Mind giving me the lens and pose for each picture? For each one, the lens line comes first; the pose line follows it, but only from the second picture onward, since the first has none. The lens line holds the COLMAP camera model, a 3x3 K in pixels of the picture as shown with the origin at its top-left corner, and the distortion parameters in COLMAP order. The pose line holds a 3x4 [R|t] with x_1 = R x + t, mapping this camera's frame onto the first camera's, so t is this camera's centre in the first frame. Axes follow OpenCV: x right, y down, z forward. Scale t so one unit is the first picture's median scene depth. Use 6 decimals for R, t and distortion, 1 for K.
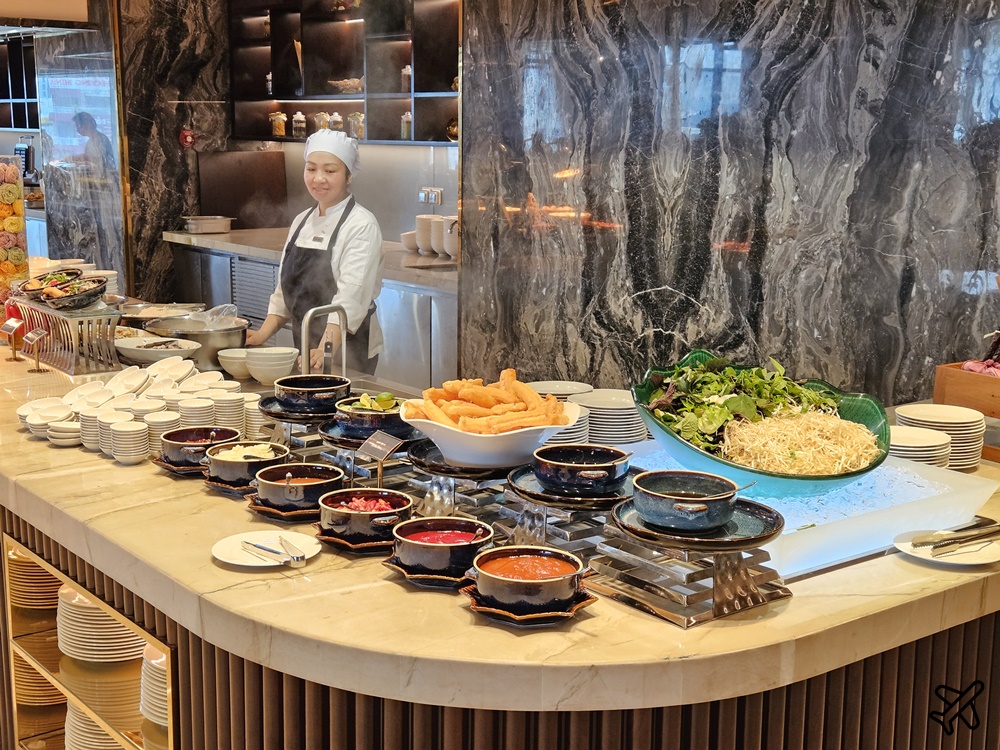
lens RADIAL K [[1435.1, 0, 497.9], [0, 1435.1, 376.3], [0, 0, 1]] dist [0.050711, 0.000000]
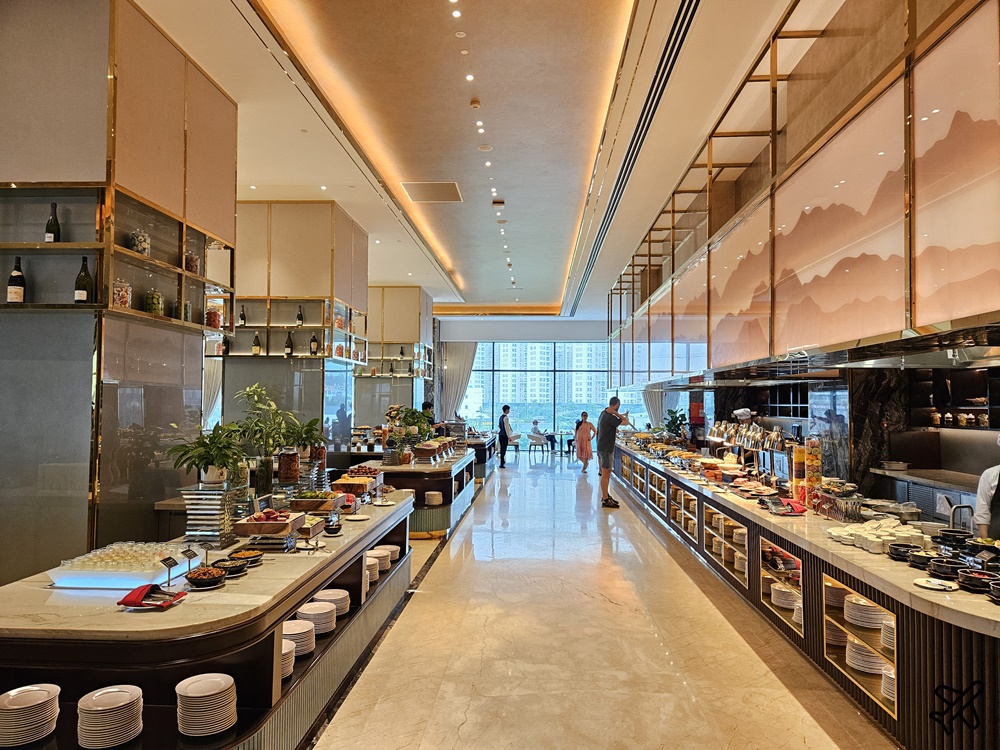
lens RADIAL K [[665.3, 0, 489.0], [0, 665.3, 379.8], [0, 0, 1]] dist [0.028331, -0.017772]
pose [[0.742369, -0.027261, -0.669436, 0.038692], [-0.119889, 0.977640, -0.172762, 0.027097], [0.659177, 0.208511, 0.722501, -0.287906]]
